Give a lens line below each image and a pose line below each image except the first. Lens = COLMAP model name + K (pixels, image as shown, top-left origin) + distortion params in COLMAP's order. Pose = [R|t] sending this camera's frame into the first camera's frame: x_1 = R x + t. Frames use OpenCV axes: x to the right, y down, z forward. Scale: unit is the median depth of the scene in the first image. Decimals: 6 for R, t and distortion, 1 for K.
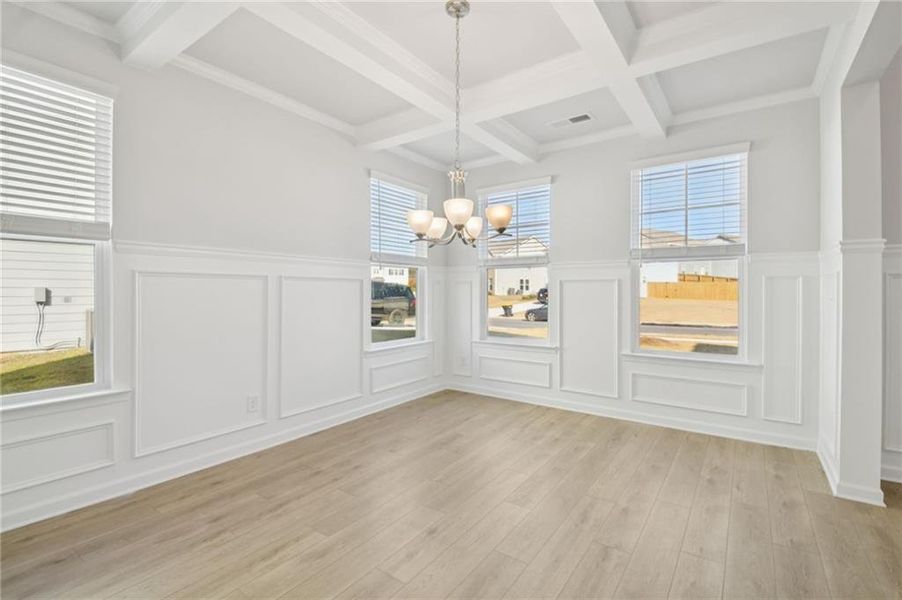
lens RADIAL K [[382.0, 0, 457.5], [0, 382.0, 292.8], [0, 0, 1]] dist [-0.000098, -0.000410]
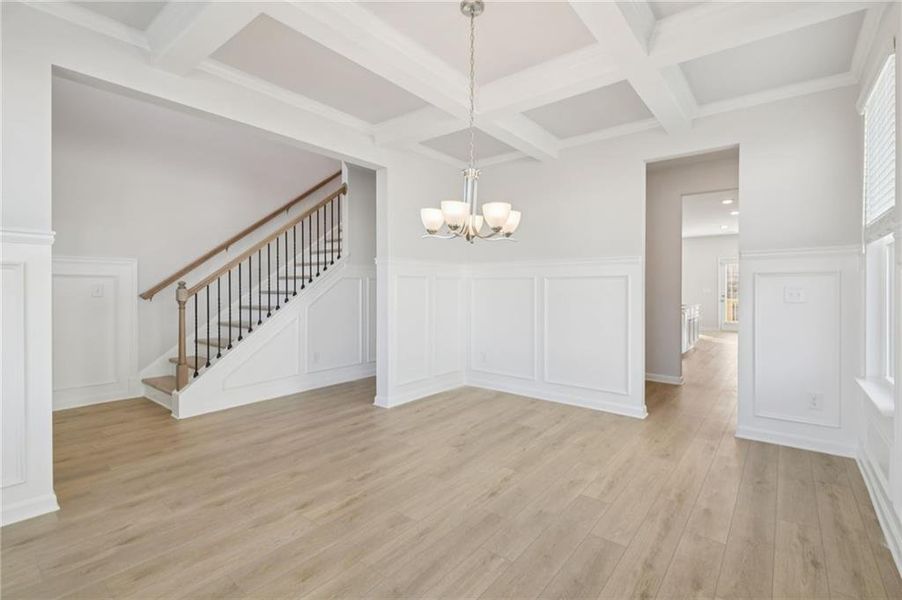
lens RADIAL K [[382.0, 0, 457.5], [0, 382.0, 292.8], [0, 0, 1]] dist [-0.000098, -0.000410]
pose [[-0.998751, -0.007734, 0.049357, -0.008519], [-0.006829, 0.999806, 0.018477, -0.006855], [-0.049490, 0.018117, -0.998610, 2.005304]]
